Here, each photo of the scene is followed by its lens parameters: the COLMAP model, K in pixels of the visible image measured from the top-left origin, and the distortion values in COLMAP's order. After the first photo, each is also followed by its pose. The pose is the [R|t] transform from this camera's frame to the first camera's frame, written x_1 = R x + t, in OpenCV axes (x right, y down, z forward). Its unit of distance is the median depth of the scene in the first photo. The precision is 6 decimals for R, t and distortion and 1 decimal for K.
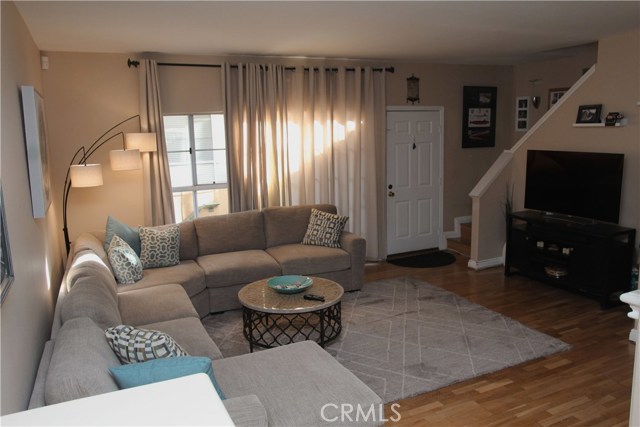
lens RADIAL K [[511.3, 0, 316.8], [0, 511.3, 218.3], [0, 0, 1]] dist [-0.101678, 0.092271]
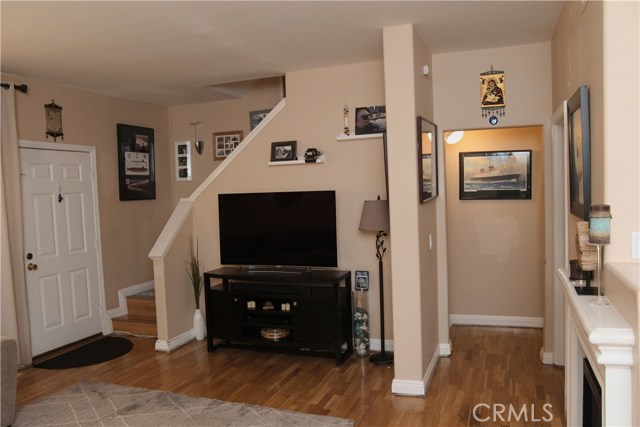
lens RADIAL K [[511.3, 0, 316.8], [0, 511.3, 218.3], [0, 0, 1]] dist [-0.101678, 0.092271]
pose [[0.715544, -0.037093, 0.697582, -0.049823], [0.137667, 0.986494, -0.088757, 0.000802], [-0.684868, 0.159544, 0.710986, 0.263289]]
